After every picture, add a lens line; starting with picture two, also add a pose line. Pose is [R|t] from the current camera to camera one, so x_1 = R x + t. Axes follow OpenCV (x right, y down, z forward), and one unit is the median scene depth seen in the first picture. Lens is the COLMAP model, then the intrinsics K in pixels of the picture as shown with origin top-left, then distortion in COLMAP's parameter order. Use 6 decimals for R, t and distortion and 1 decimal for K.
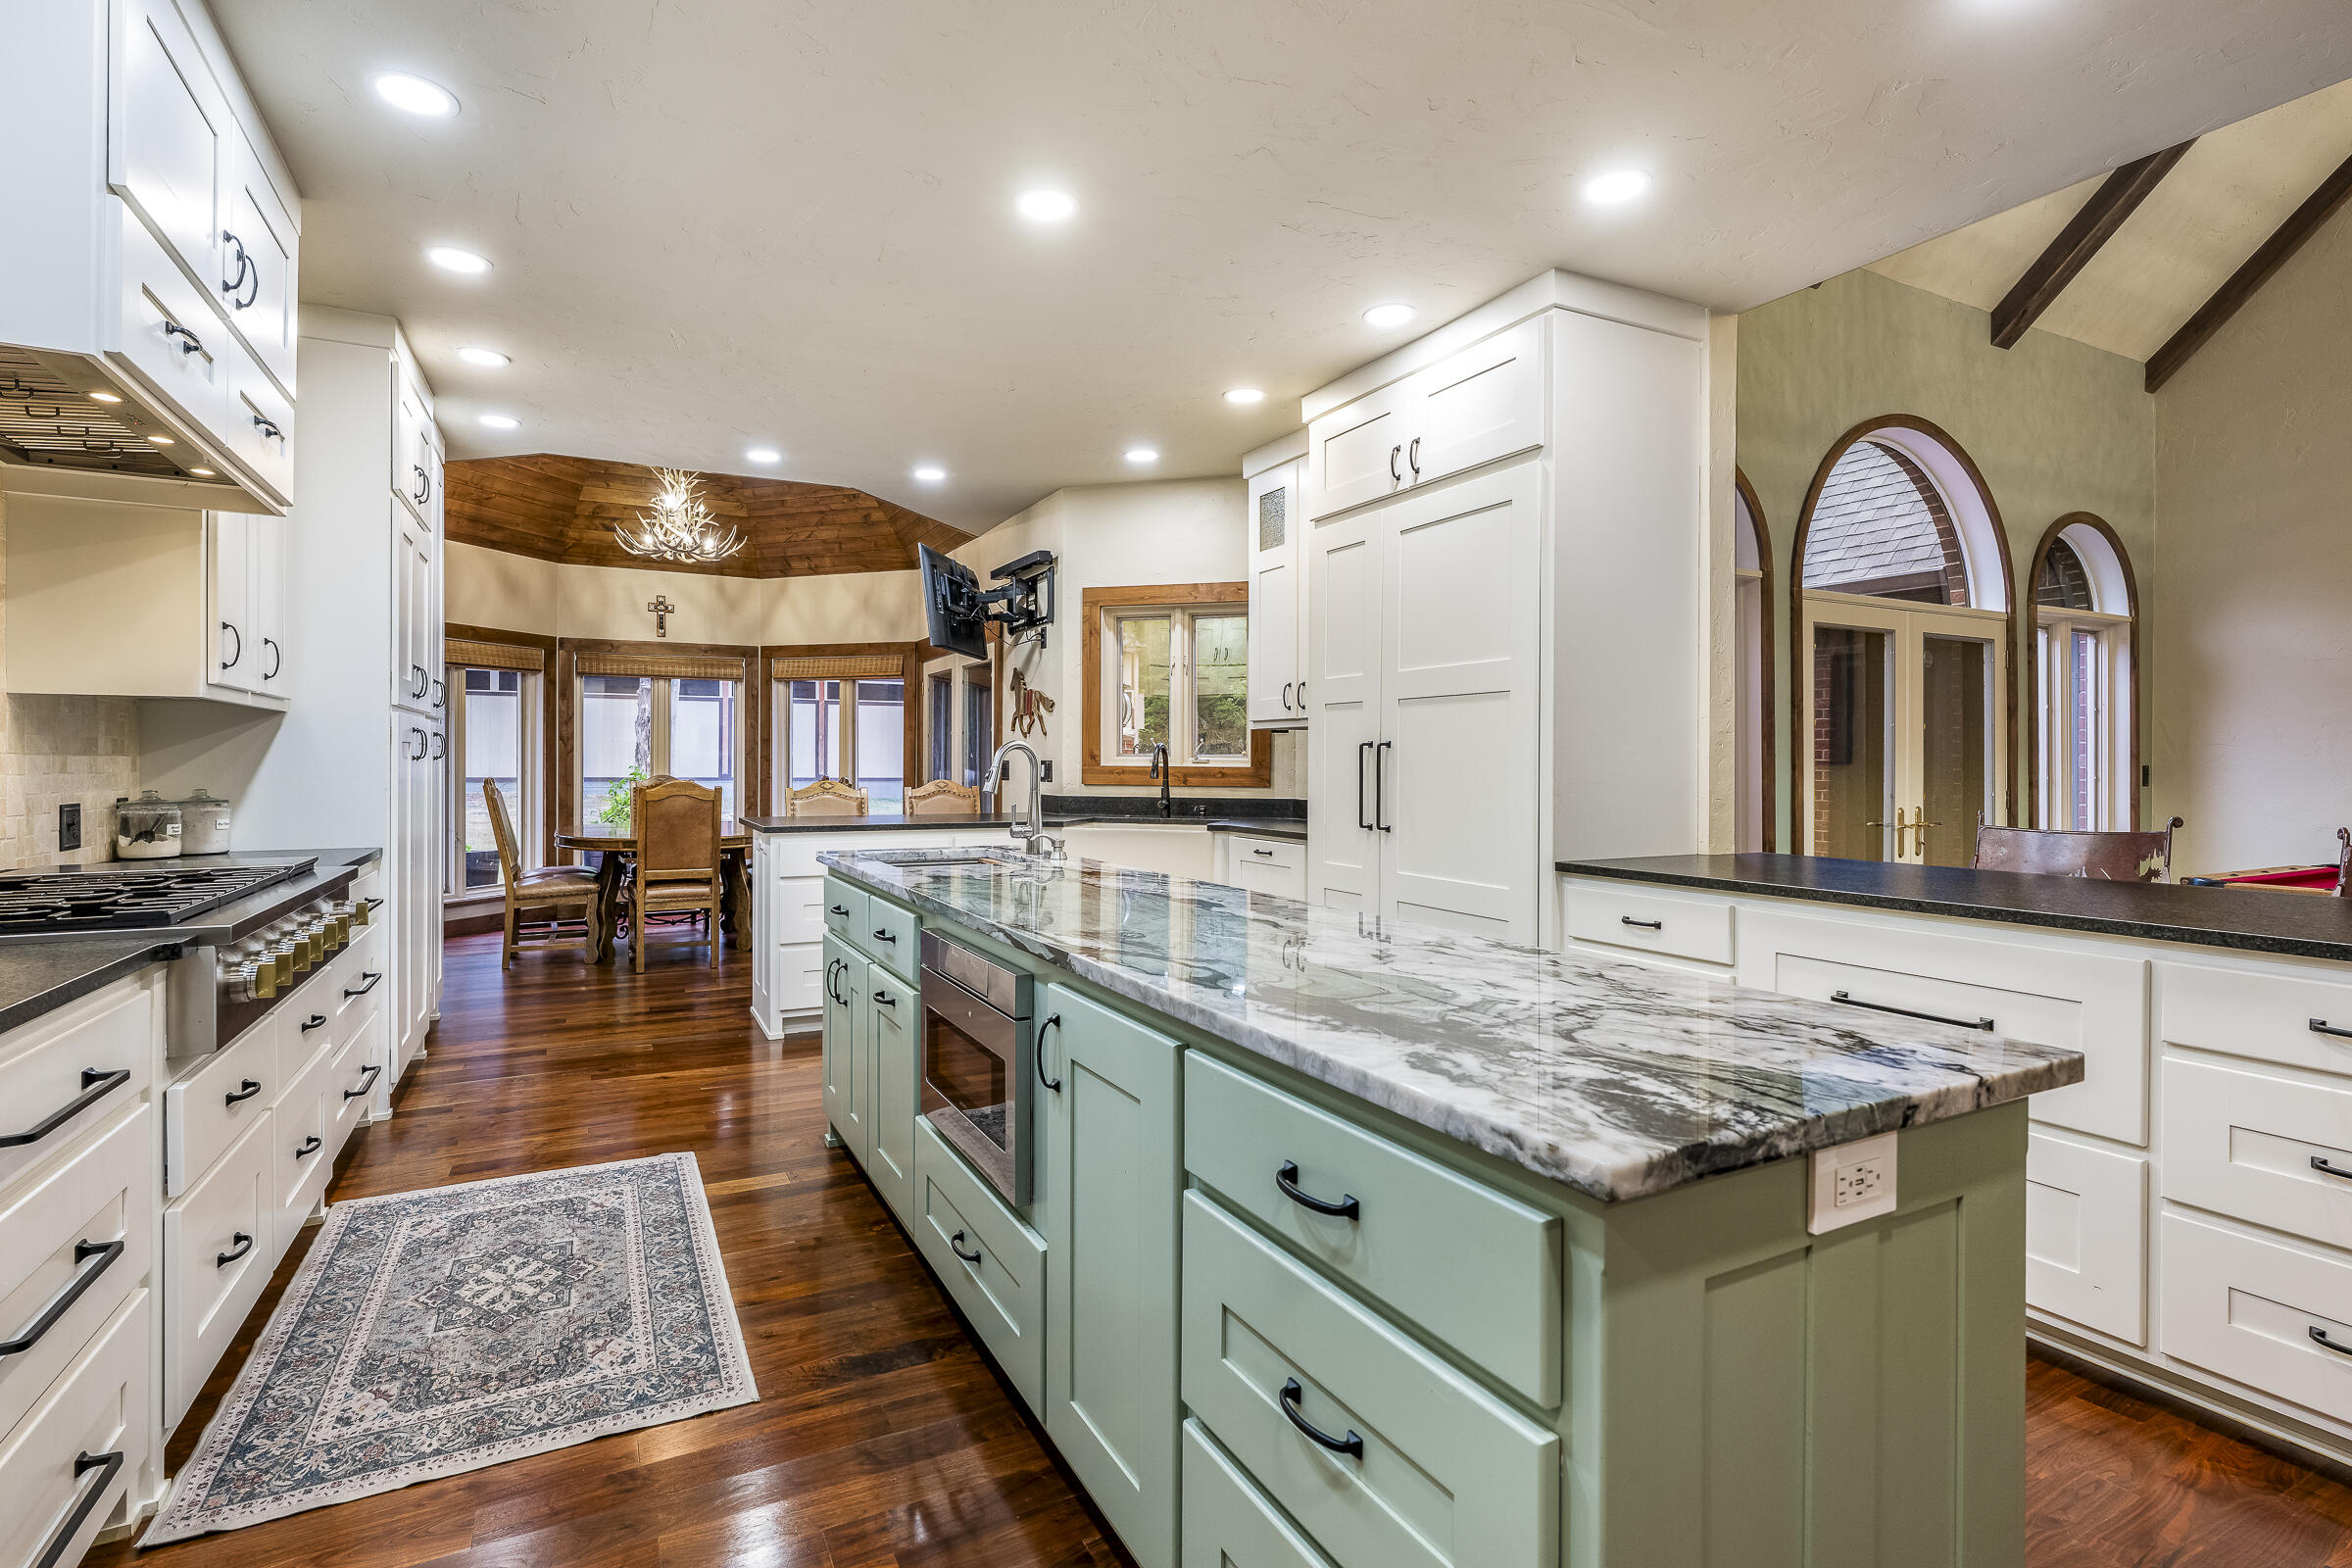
lens RADIAL K [[1118.8, 0, 1174.9], [0, 1118.8, 768.9], [0, 0, 1]] dist [0.003050, 0.000208]
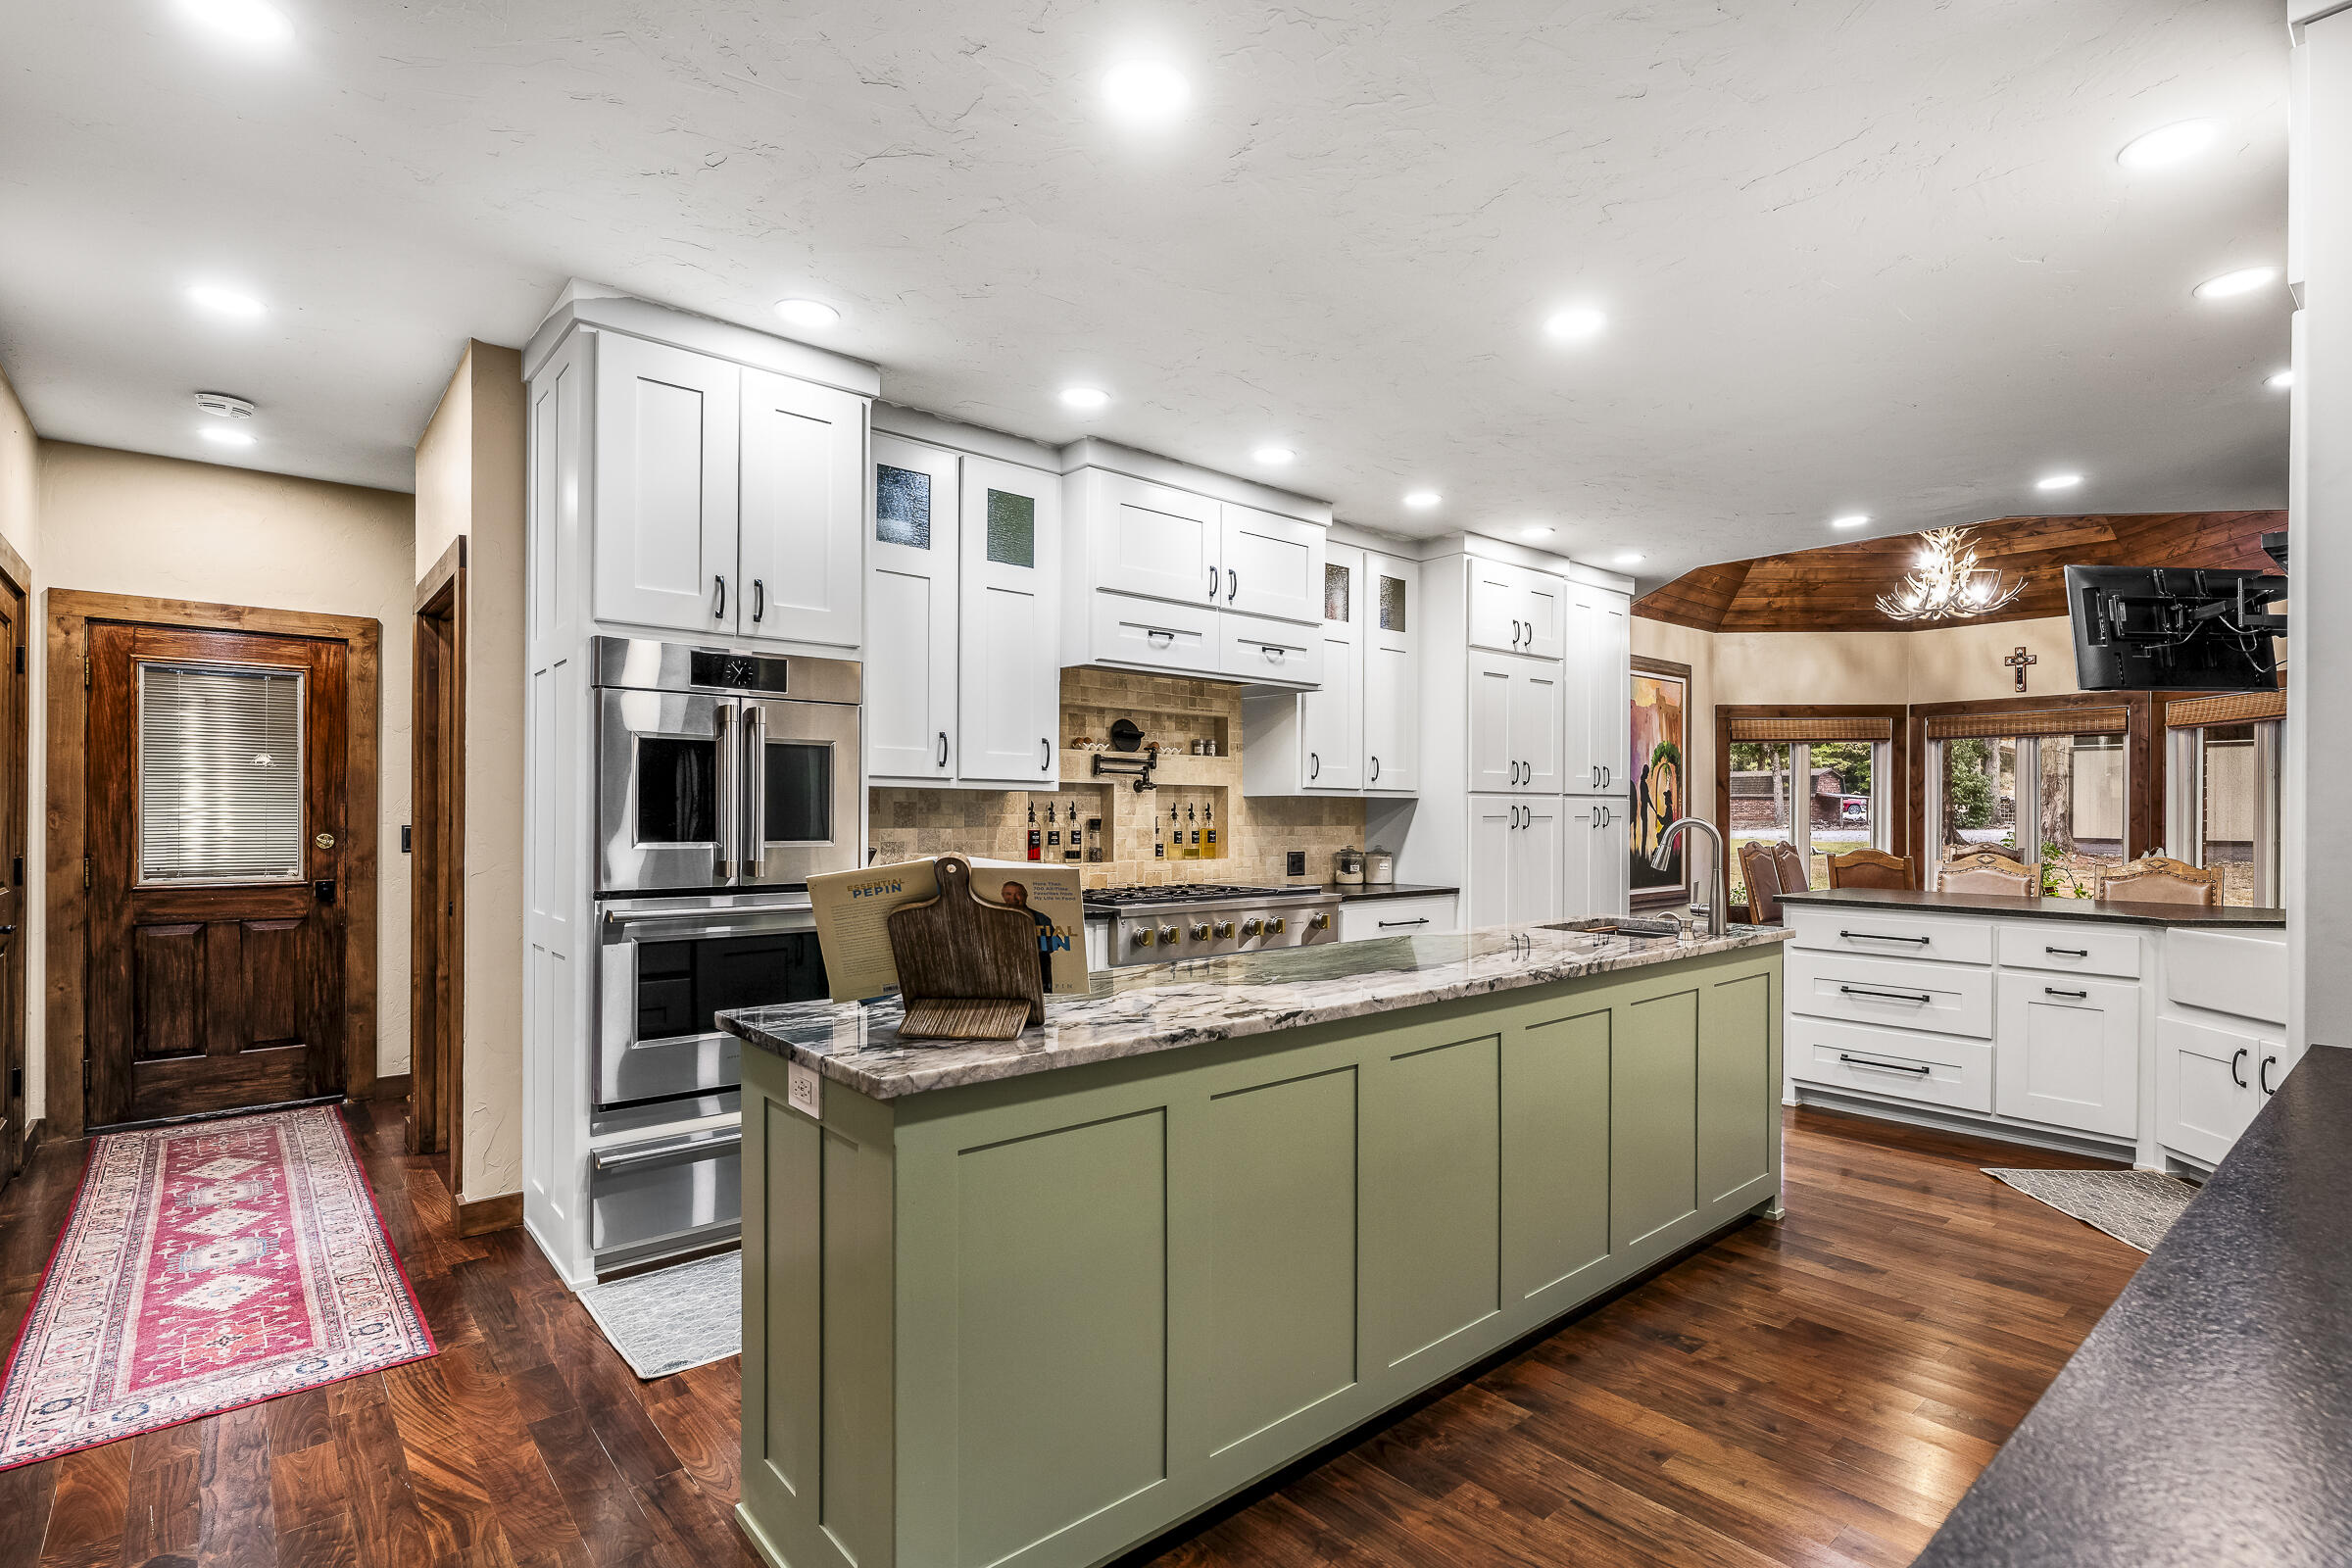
lens RADIAL K [[1078.6, 0, 1175.3], [0, 1078.6, 800.8], [0, 0, 1]] dist [0.001662, 0.000122]
pose [[0.195014, -0.009151, -0.980758, 0.305855], [-0.011468, 0.999867, -0.011609, -0.012514], [0.980733, 0.013511, 0.194883, 0.175056]]
